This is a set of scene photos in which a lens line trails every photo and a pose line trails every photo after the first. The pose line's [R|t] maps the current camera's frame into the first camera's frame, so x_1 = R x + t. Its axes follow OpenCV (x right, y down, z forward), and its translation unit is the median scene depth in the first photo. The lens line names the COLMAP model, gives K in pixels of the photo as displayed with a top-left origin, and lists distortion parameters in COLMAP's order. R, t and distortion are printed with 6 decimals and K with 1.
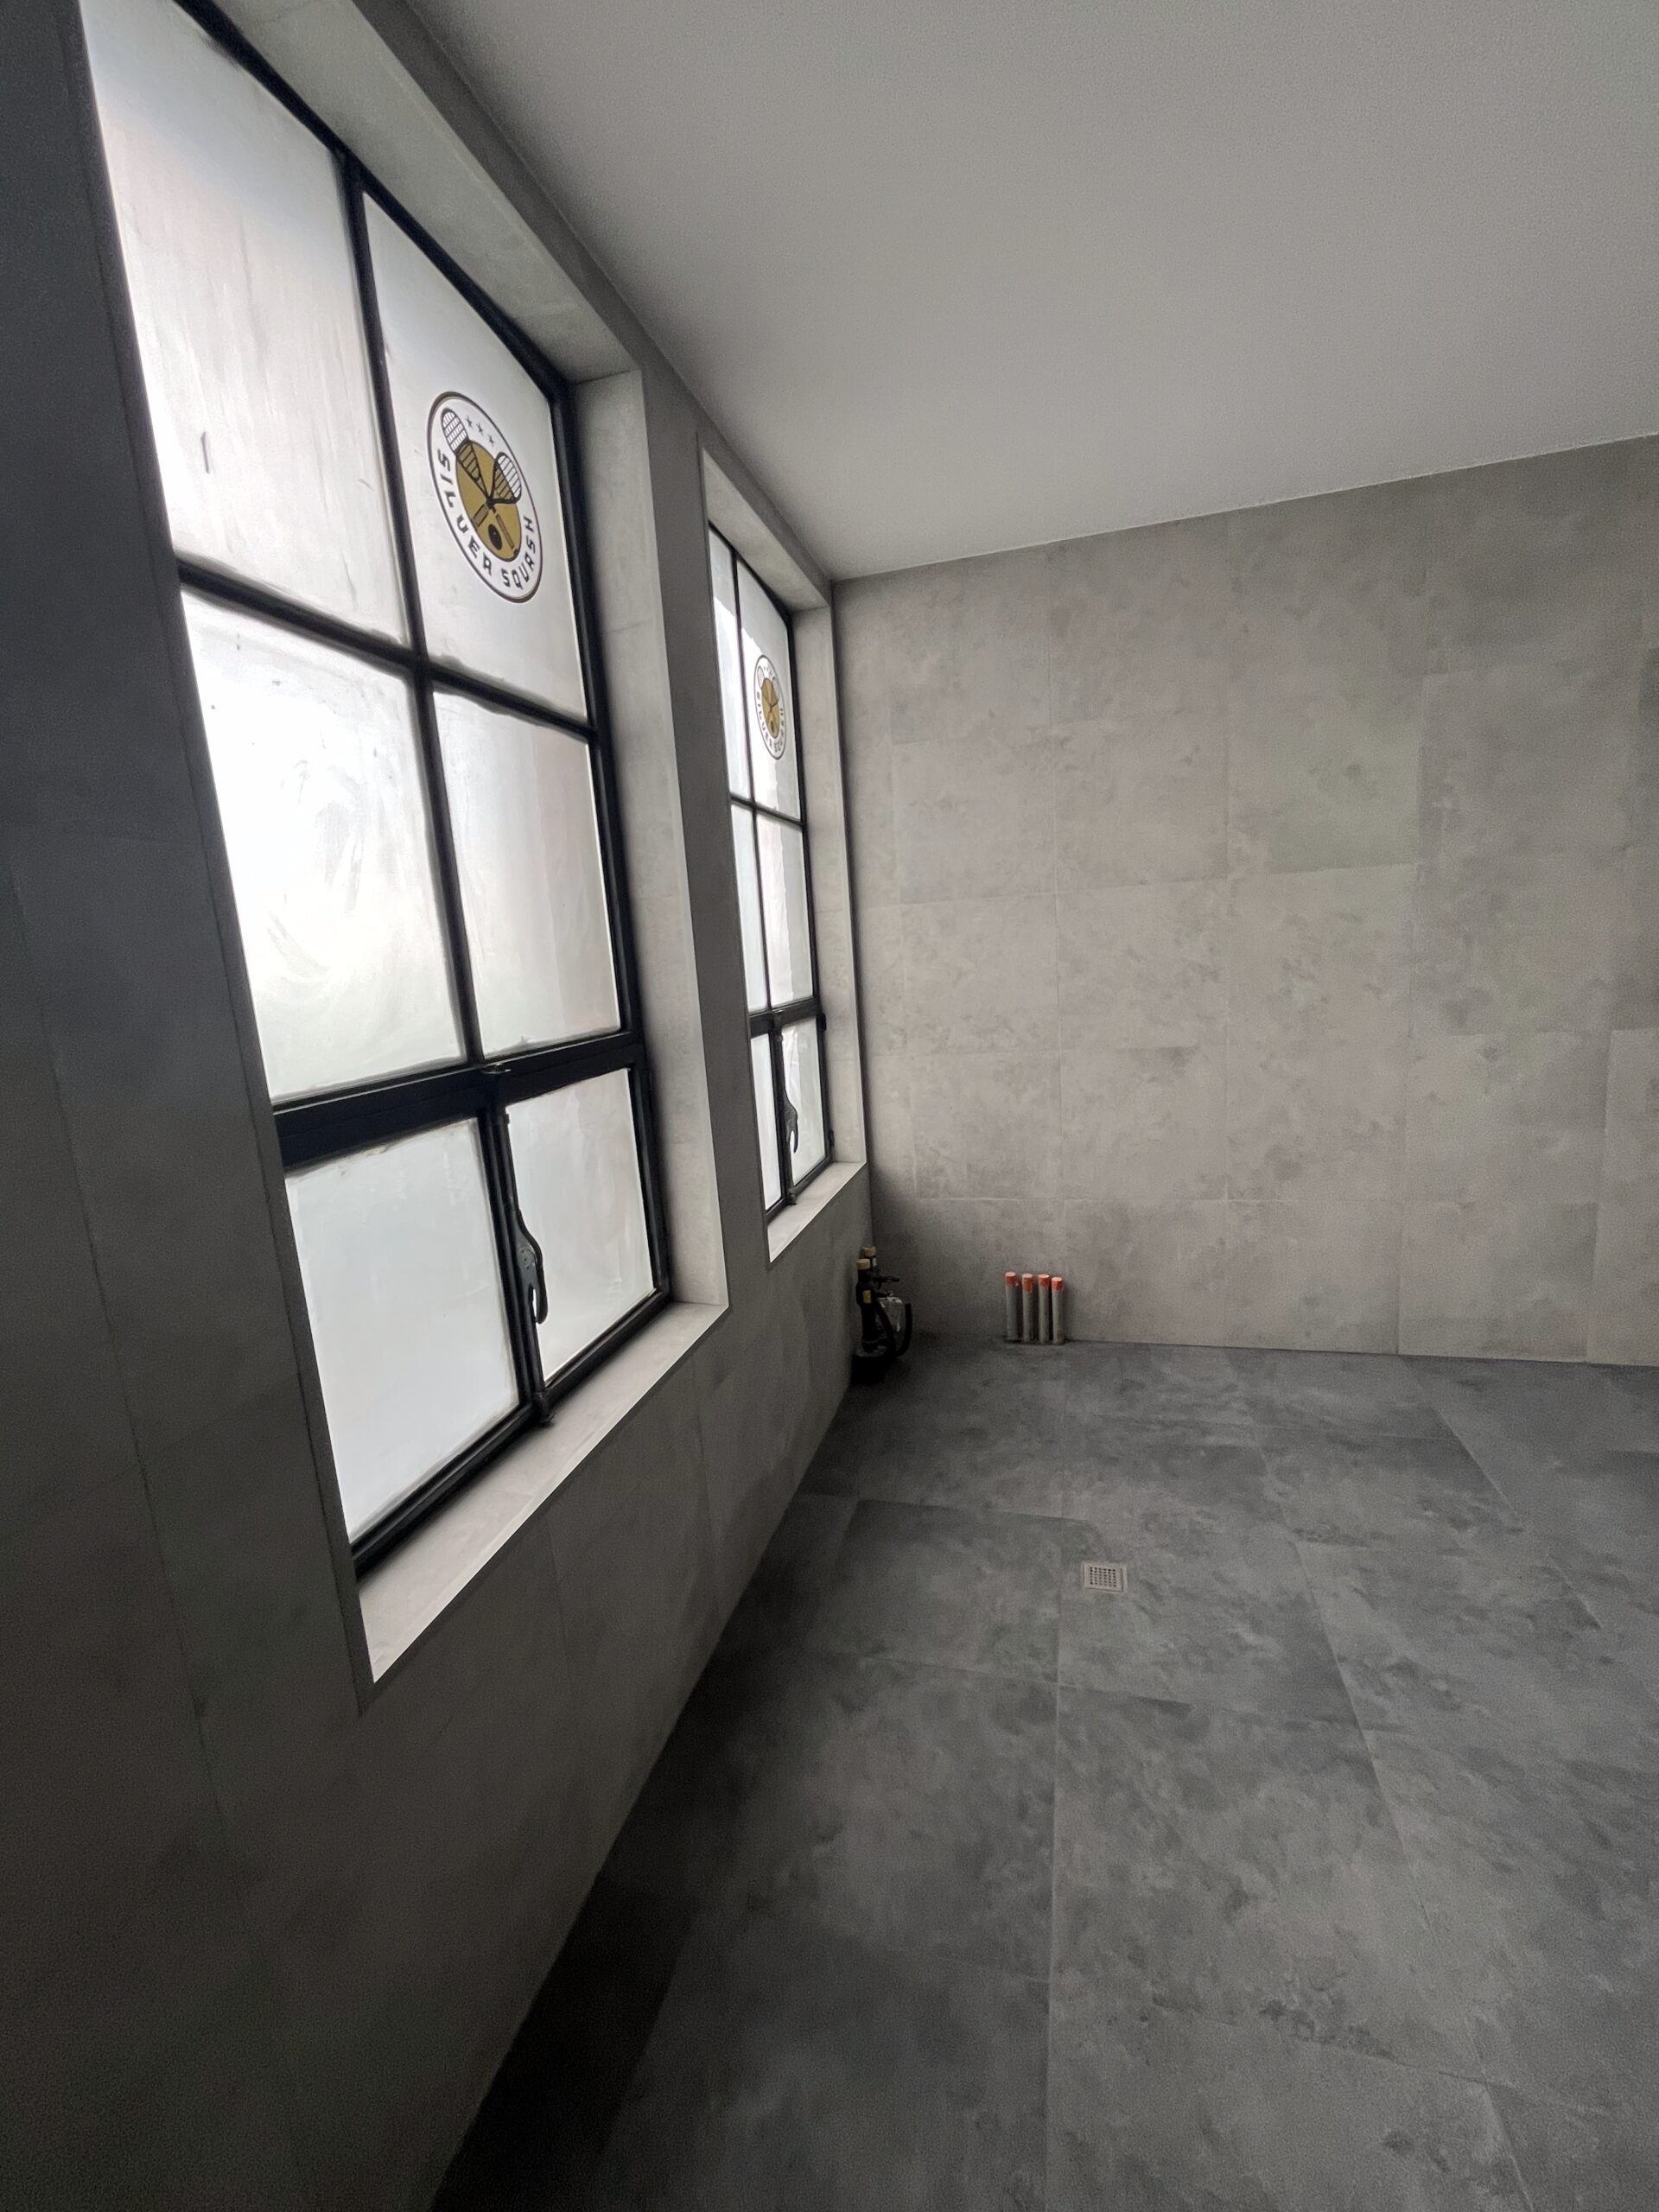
lens RADIAL K [[904.7, 0, 831.0], [0, 904.7, 1102.0], [0, 0, 1]] dist [-0.001649, -0.001197]
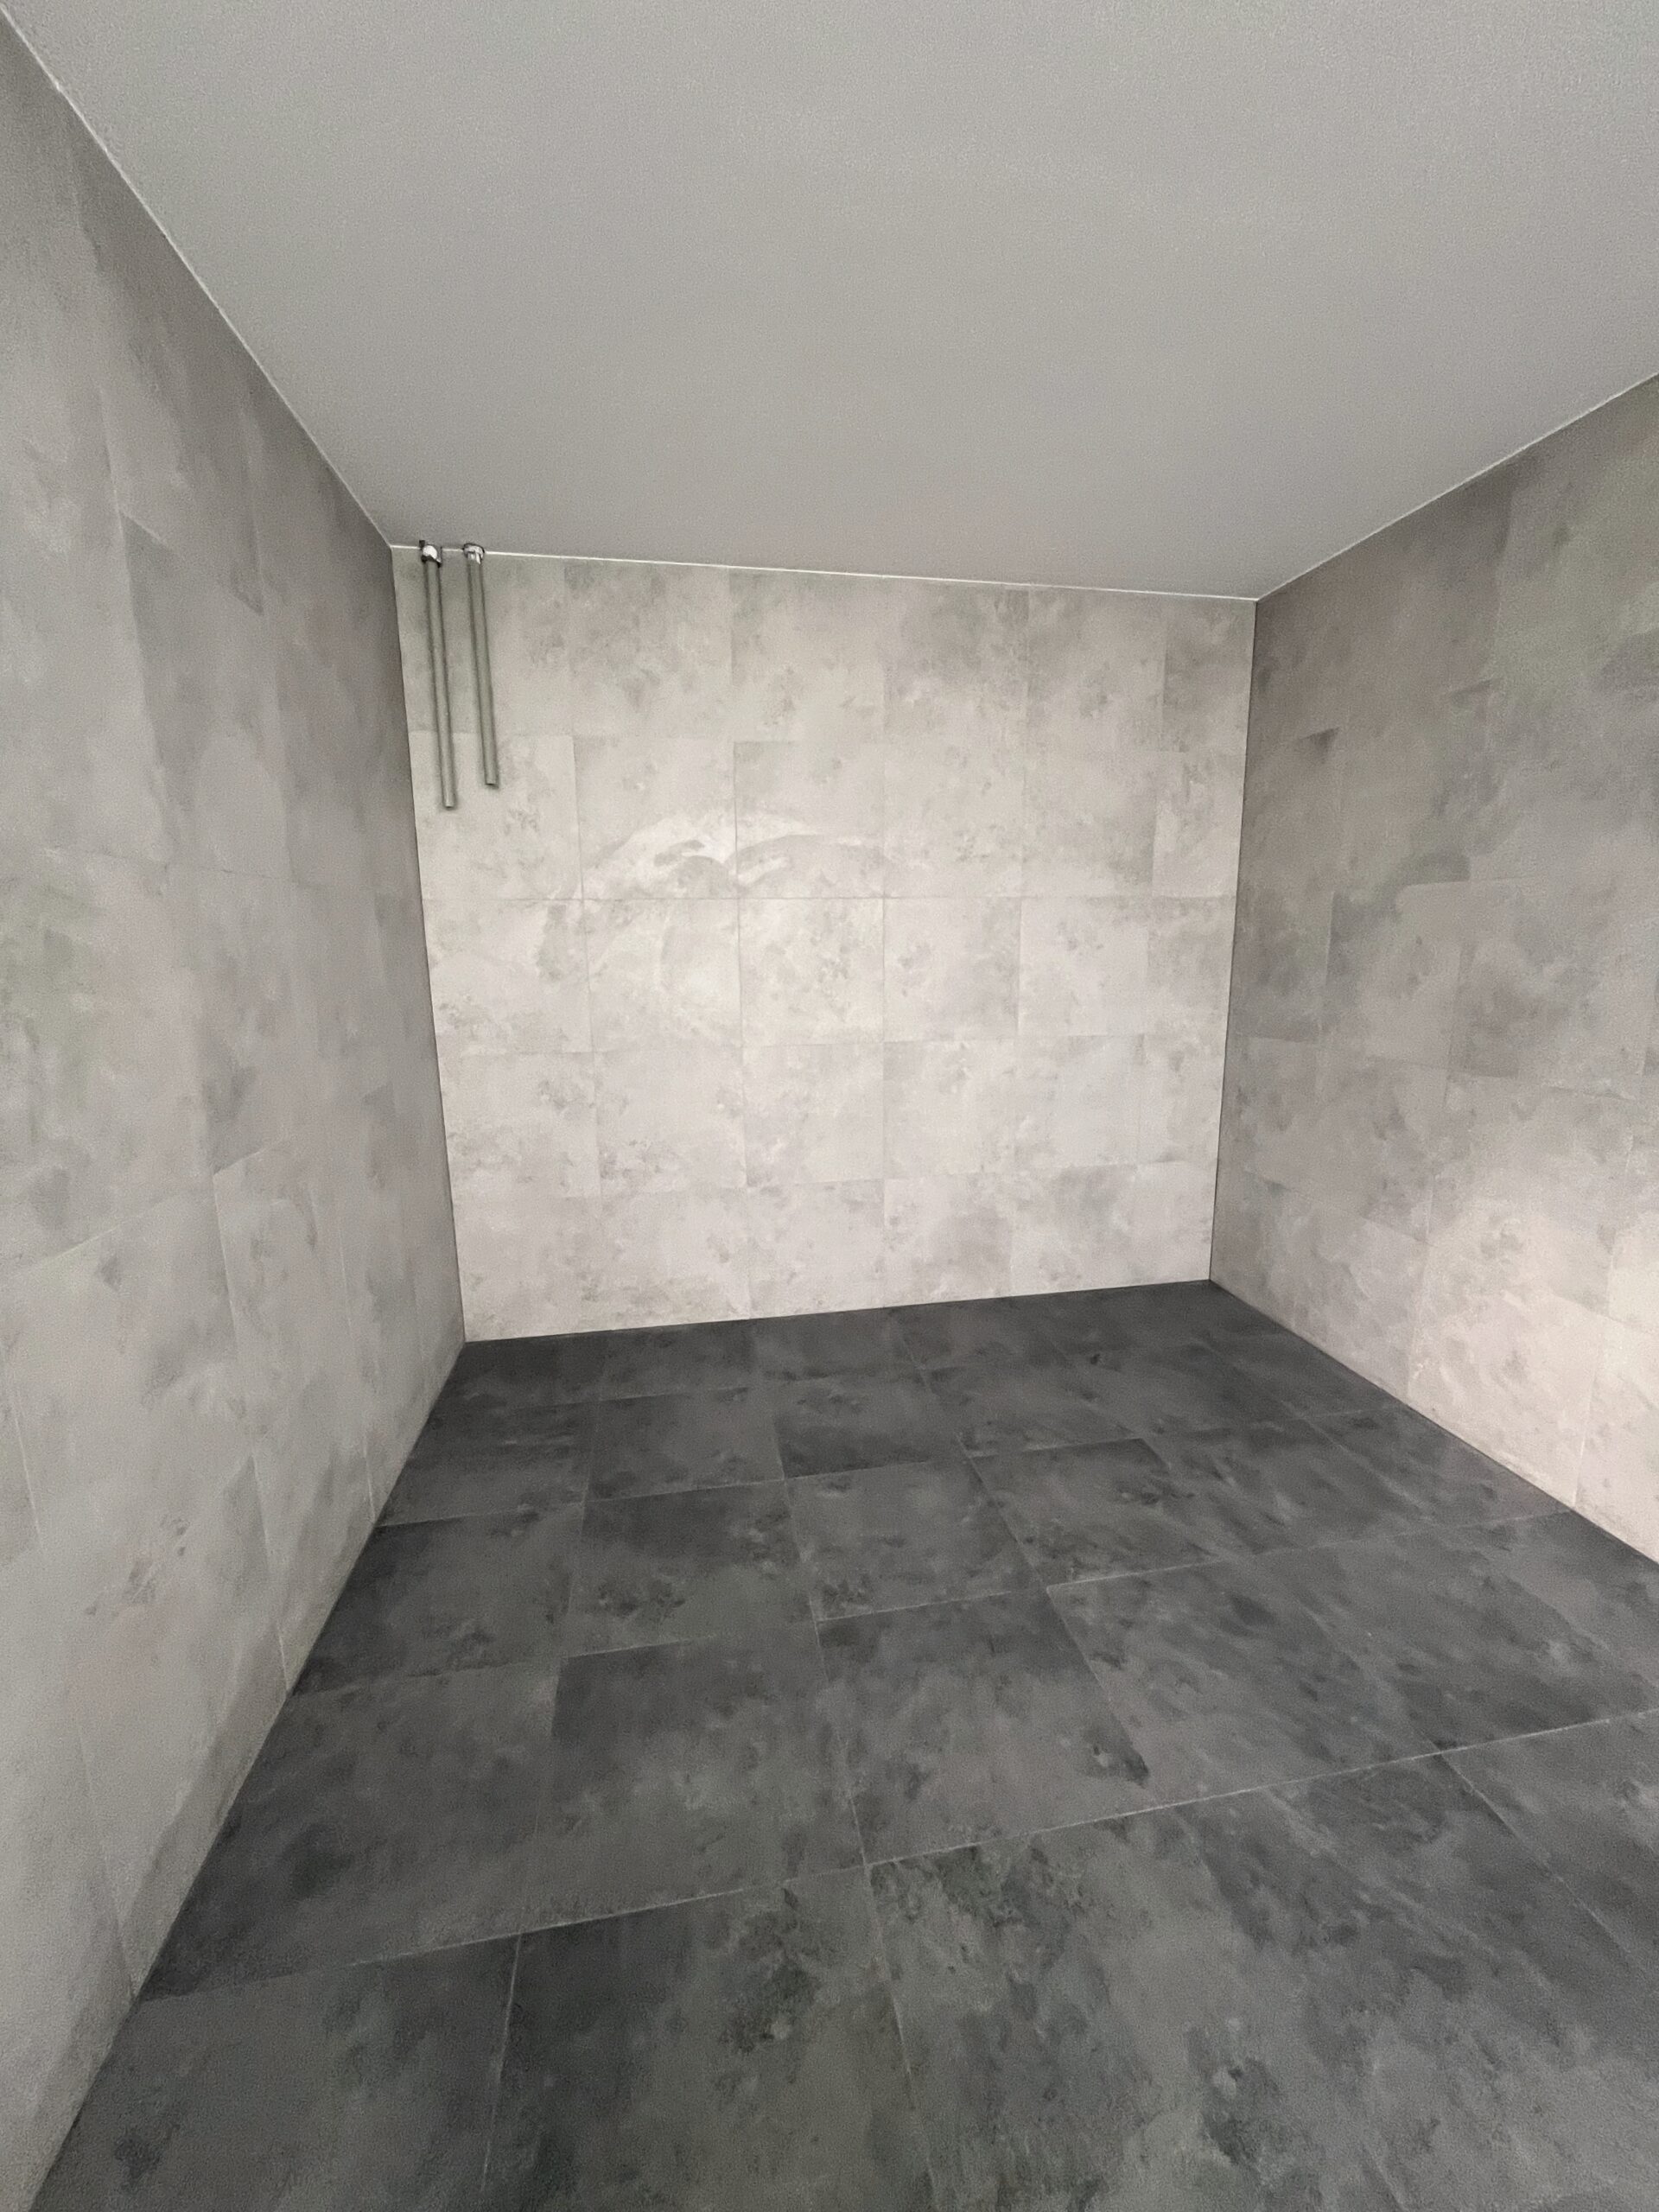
lens RADIAL K [[904.7, 0, 831.0], [0, 904.7, 1102.0], [0, 0, 1]] dist [-0.001649, -0.001197]
pose [[-0.421100, -0.093358, 0.902197, 0.206050], [0.194476, 0.962262, 0.190345, -0.198123], [-0.885920, 0.255610, -0.387053, 1.062091]]
